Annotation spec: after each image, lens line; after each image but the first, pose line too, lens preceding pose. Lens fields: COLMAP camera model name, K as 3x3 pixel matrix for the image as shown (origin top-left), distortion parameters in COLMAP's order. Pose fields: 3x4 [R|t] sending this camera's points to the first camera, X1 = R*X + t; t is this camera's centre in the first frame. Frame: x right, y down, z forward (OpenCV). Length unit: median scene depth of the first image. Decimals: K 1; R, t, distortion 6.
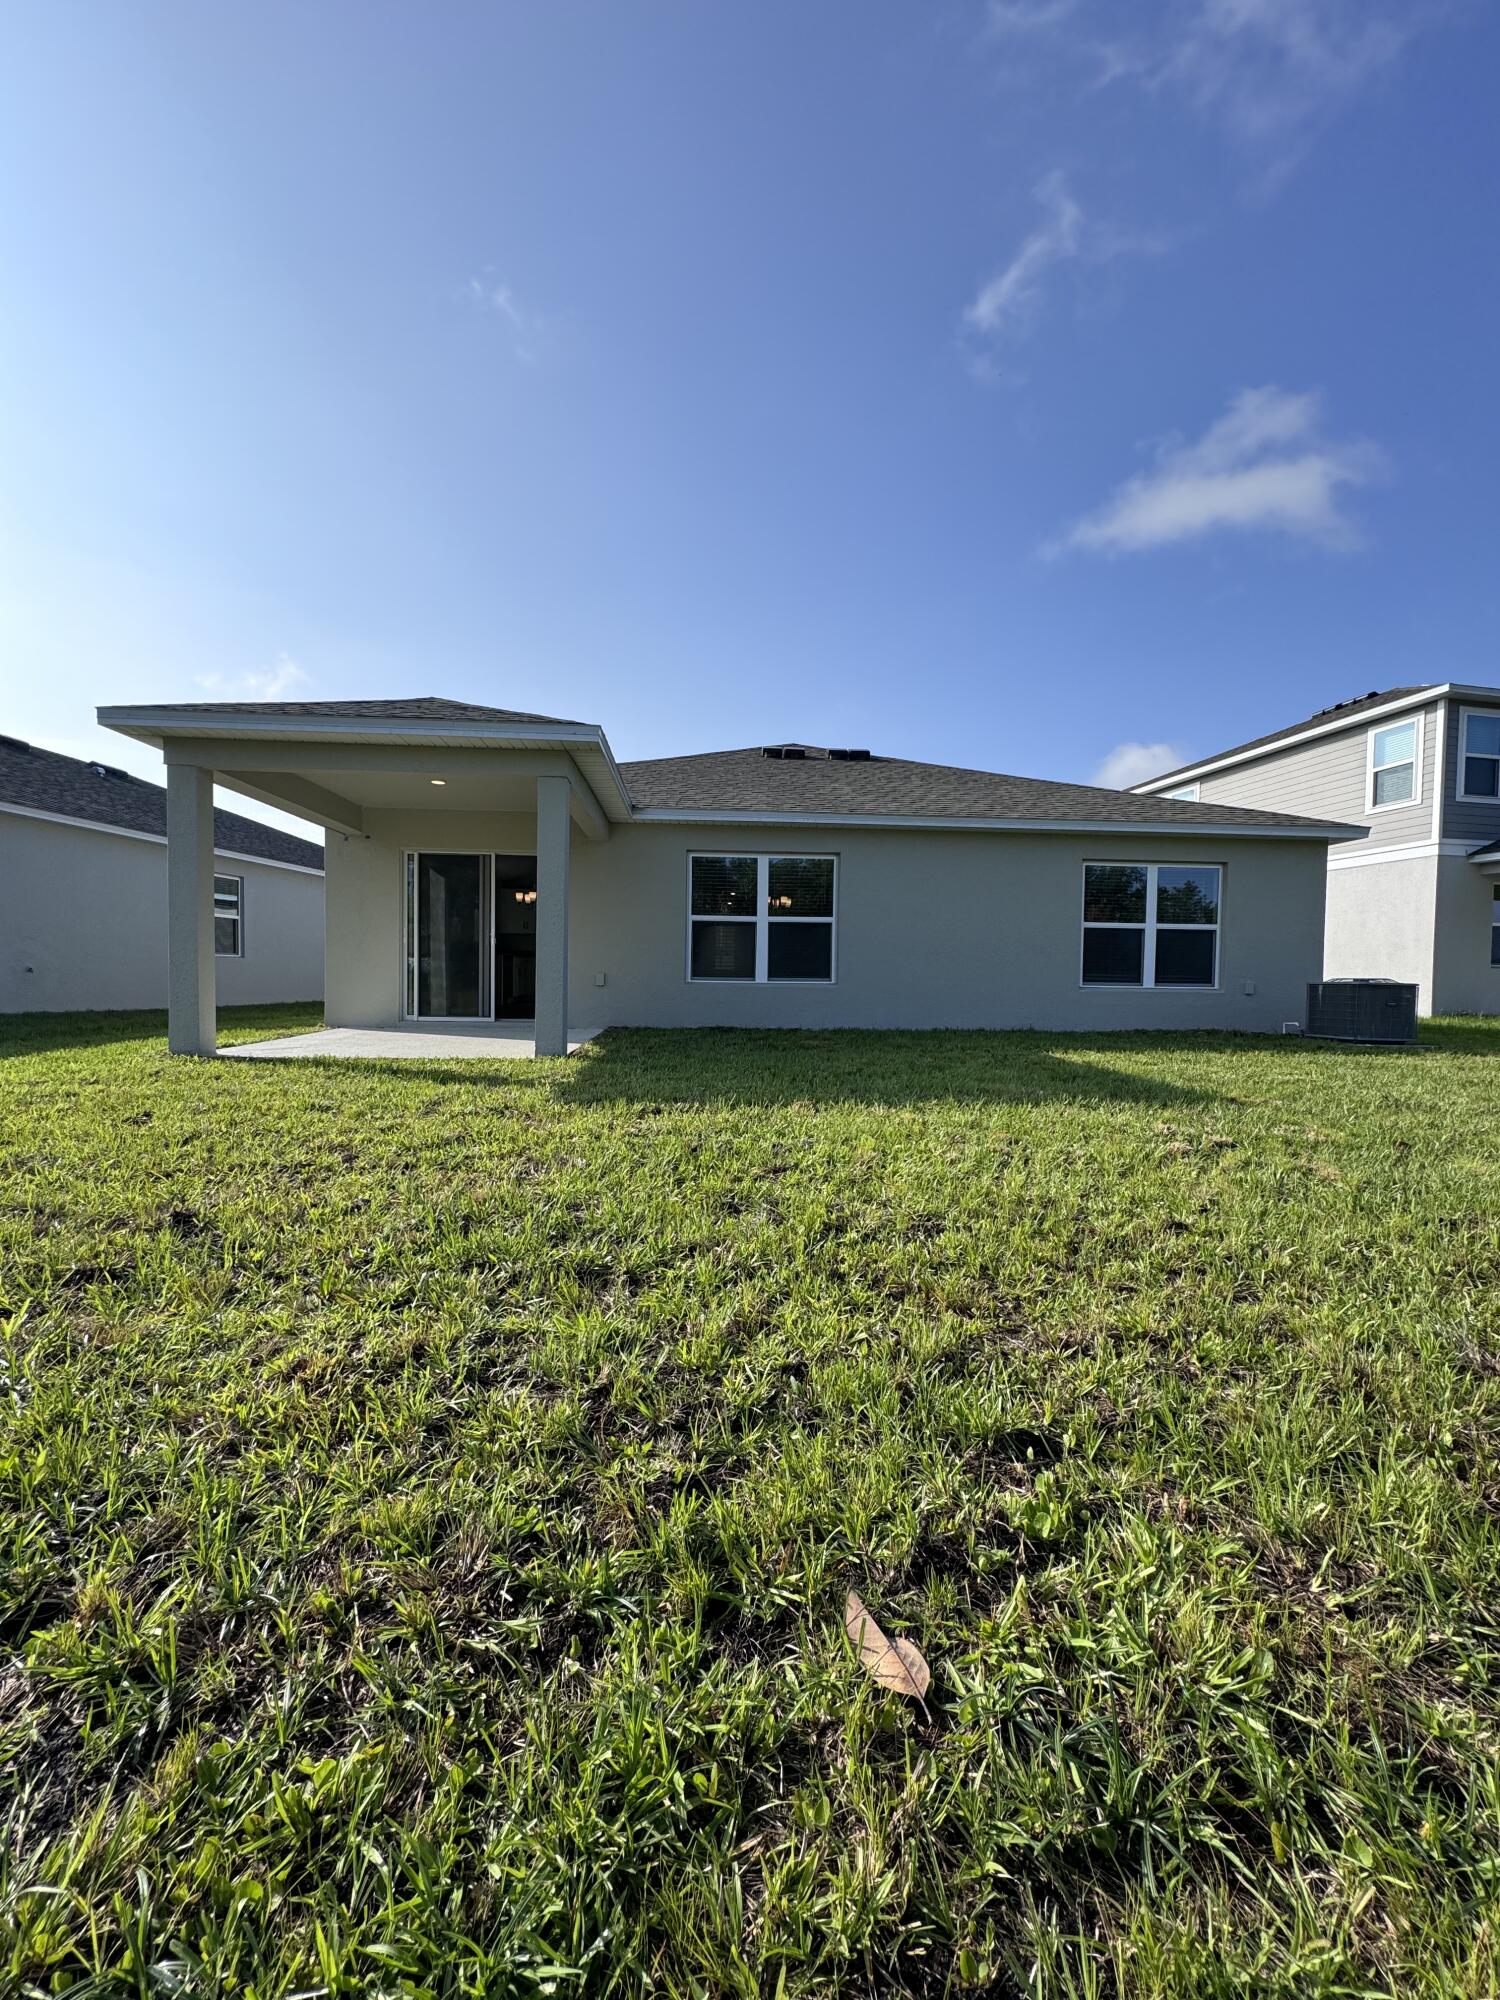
lens RADIAL K [[801.3, 0, 743.2], [0, 801.3, 987.2], [0, 0, 1]] dist [-0.000529, 0.000365]
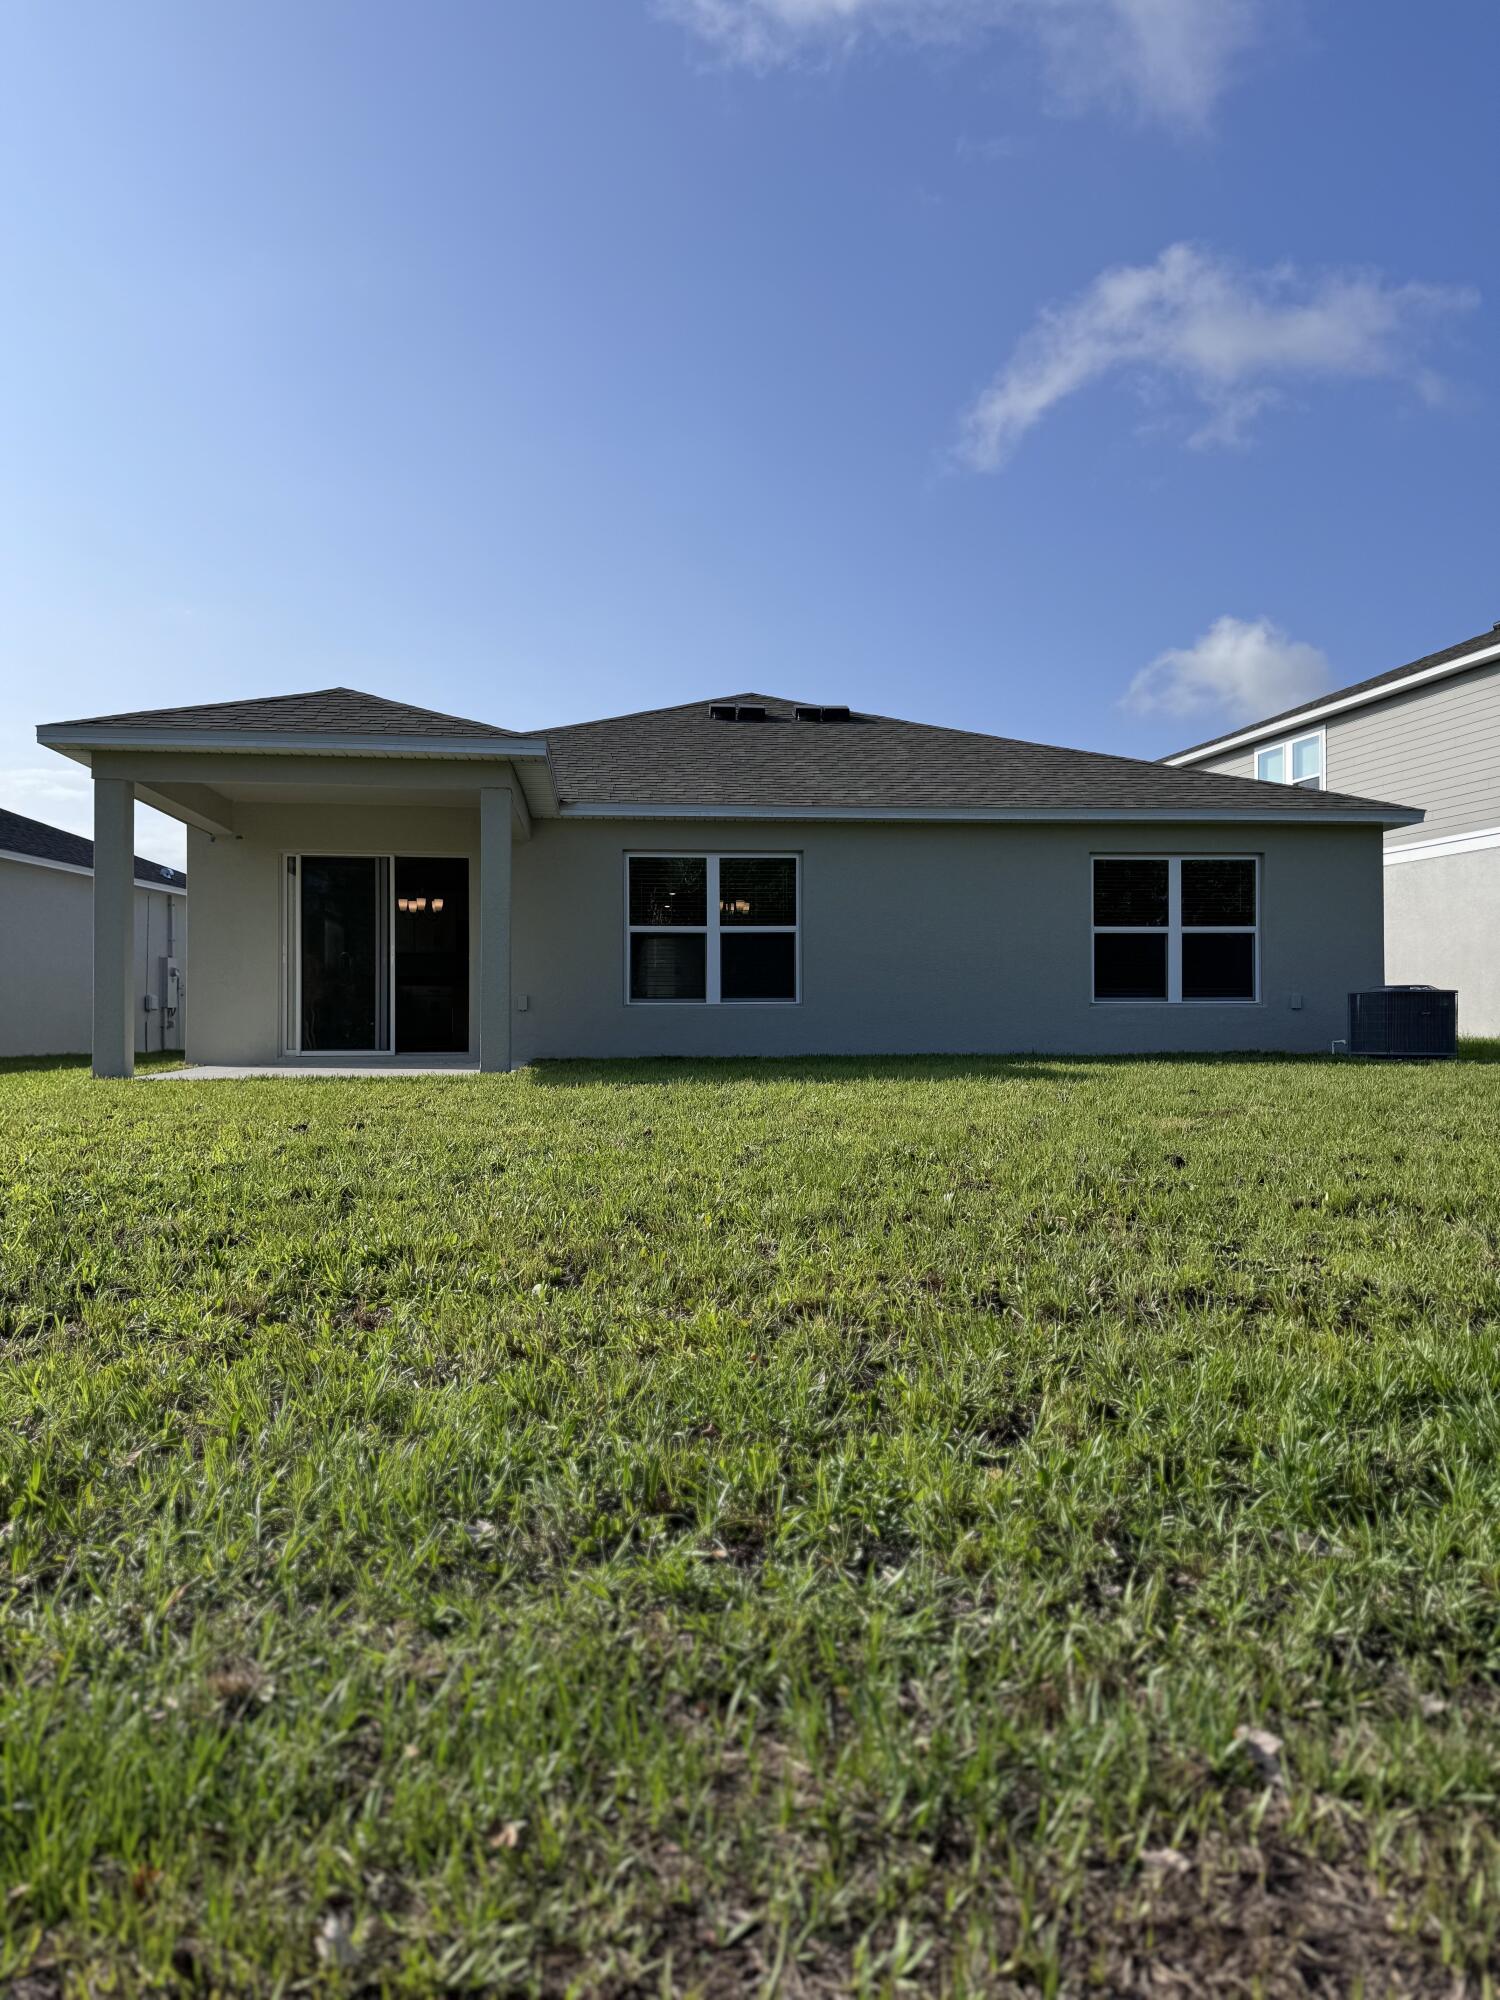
lens RADIAL K [[1394.0, 0, 748.7], [0, 1394.0, 1006.0], [0, 0, 1]] dist [0.028529, -0.003643]
pose [[0.998795, -0.017620, 0.045801, -0.006938], [0.018913, 0.999430, -0.027957, 0.036495], [-0.045282, 0.028790, 0.998559, -0.448761]]
